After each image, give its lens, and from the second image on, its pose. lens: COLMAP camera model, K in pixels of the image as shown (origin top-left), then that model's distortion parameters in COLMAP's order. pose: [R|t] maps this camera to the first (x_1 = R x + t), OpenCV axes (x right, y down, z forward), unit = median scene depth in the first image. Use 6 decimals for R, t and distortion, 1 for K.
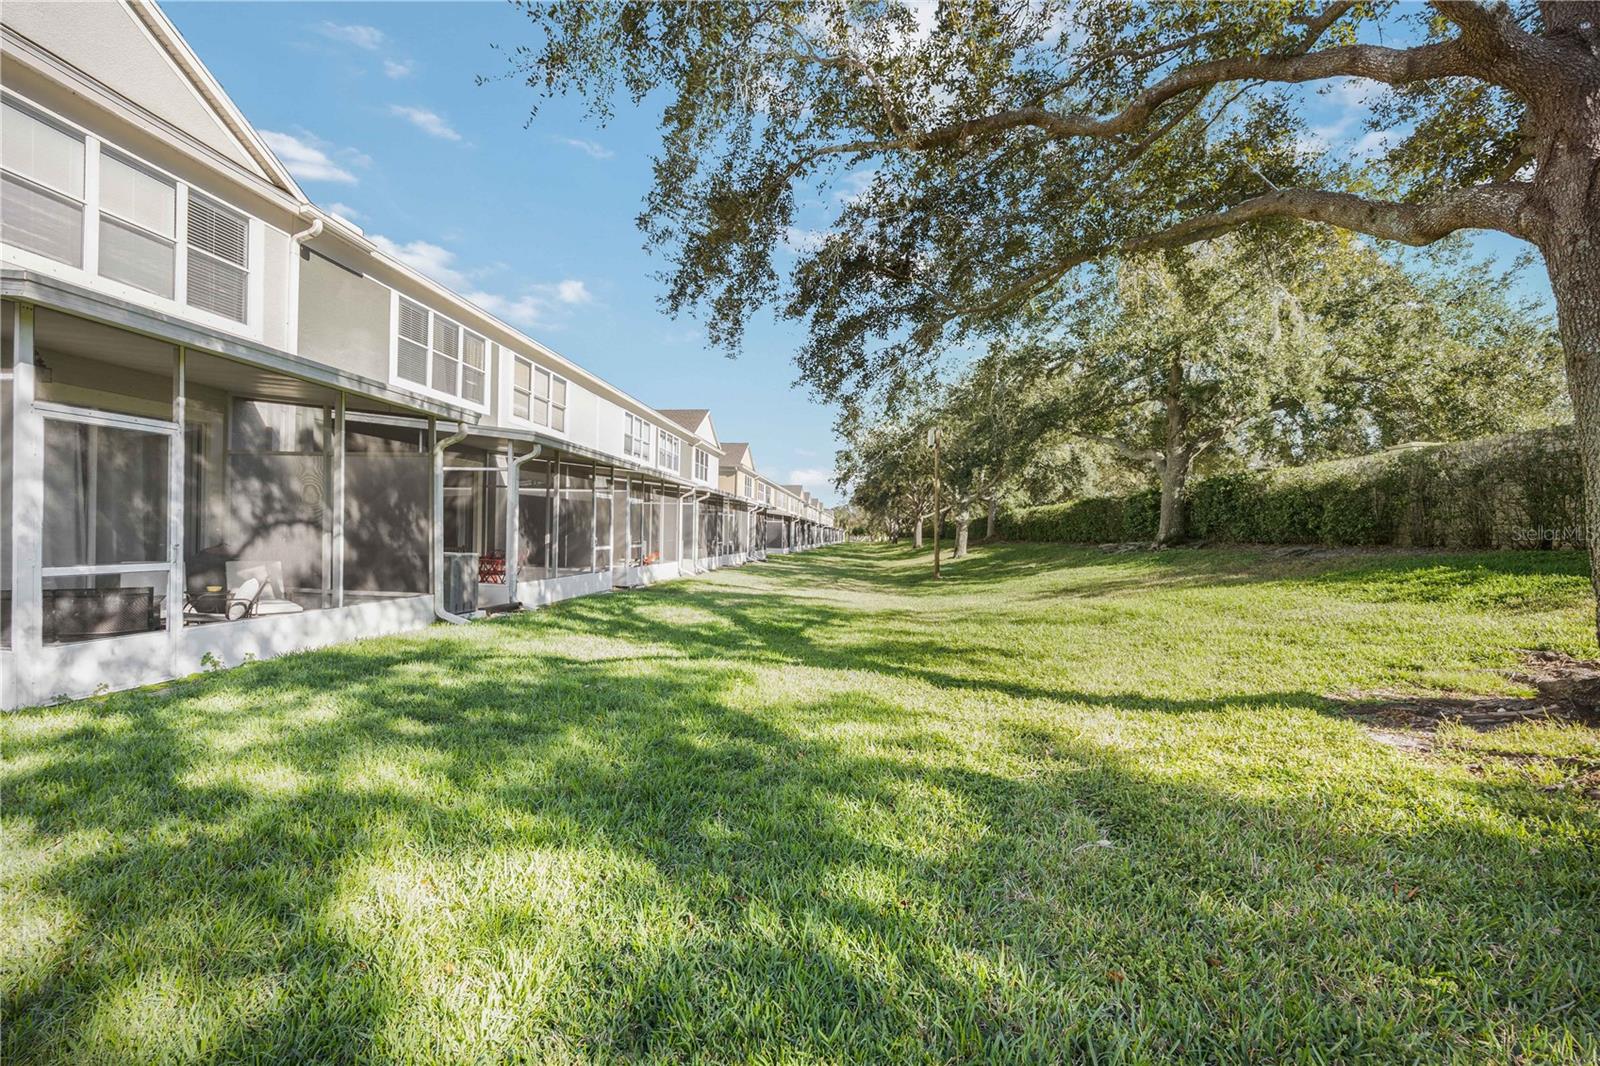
lens RADIAL K [[627.2, 0, 795.6], [0, 627.2, 530.6], [0, 0, 1]] dist [-0.000575, -0.000163]
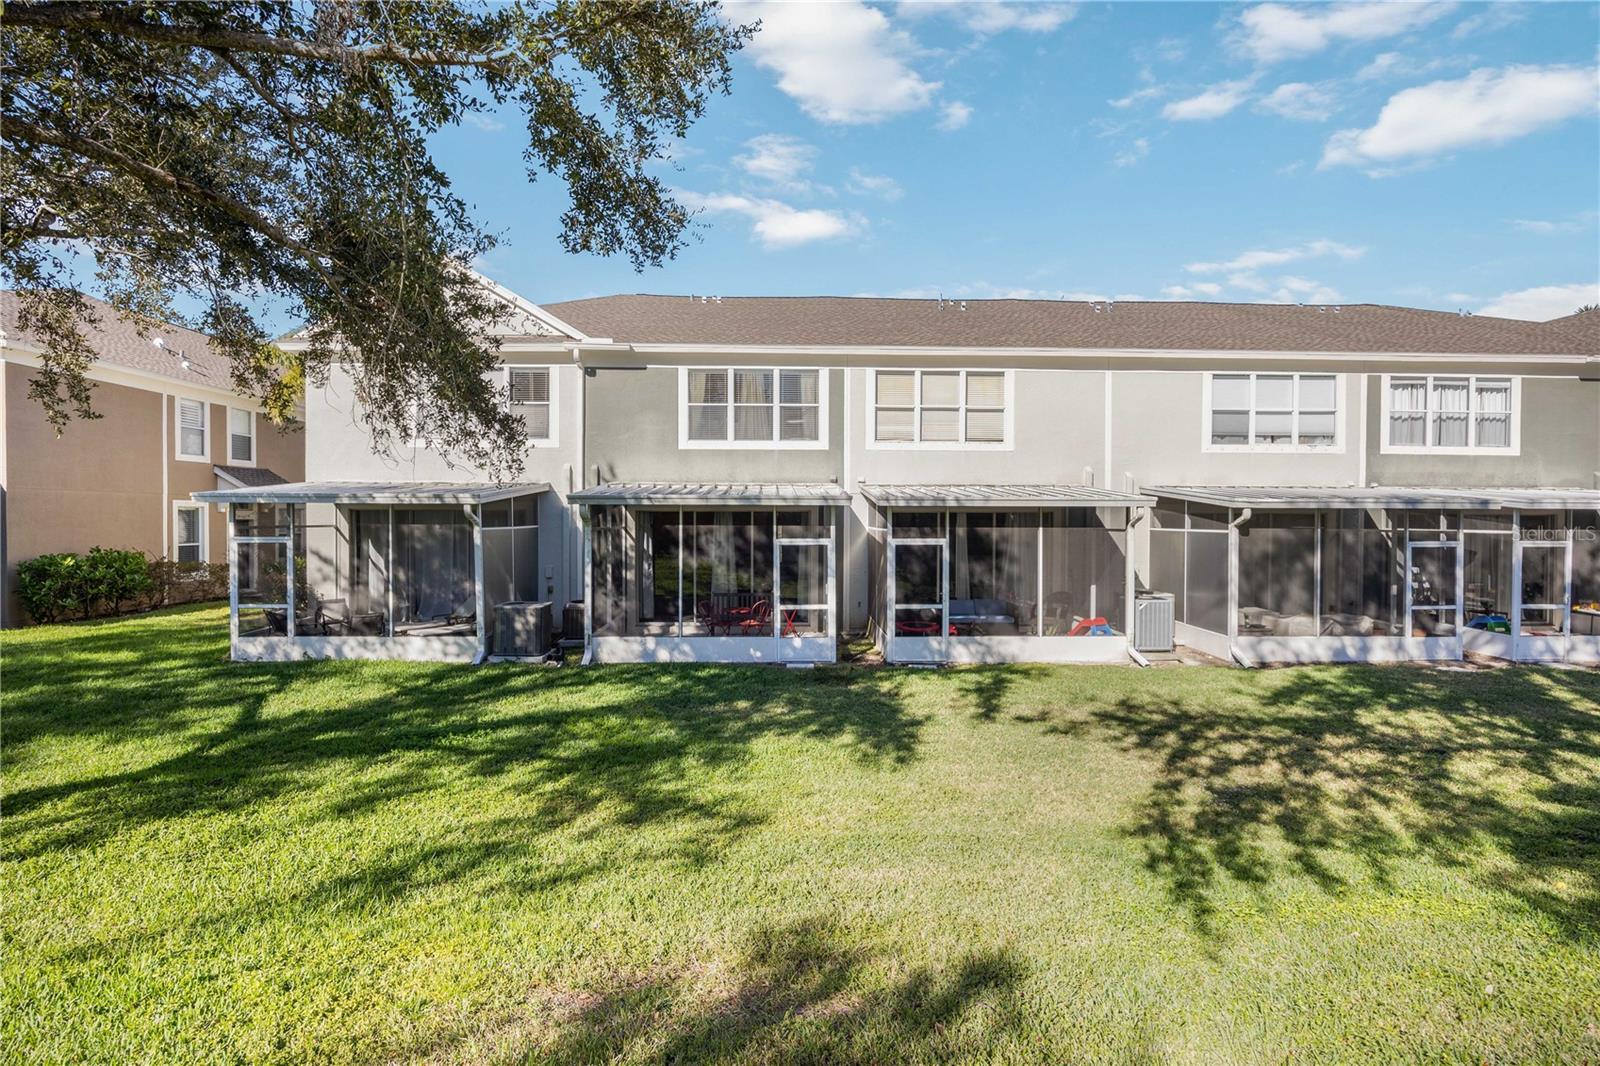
lens RADIAL K [[806.3, 0, 800.0], [0, 806.3, 533.0], [0, 0, 1]] dist [-0.000742, -0.000089]
pose [[0.141097, 0.001539, -0.989995, 1.102398], [0.004054, 0.999990, 0.002132, -0.107379], [0.989988, -0.004314, 0.141089, 1.321531]]
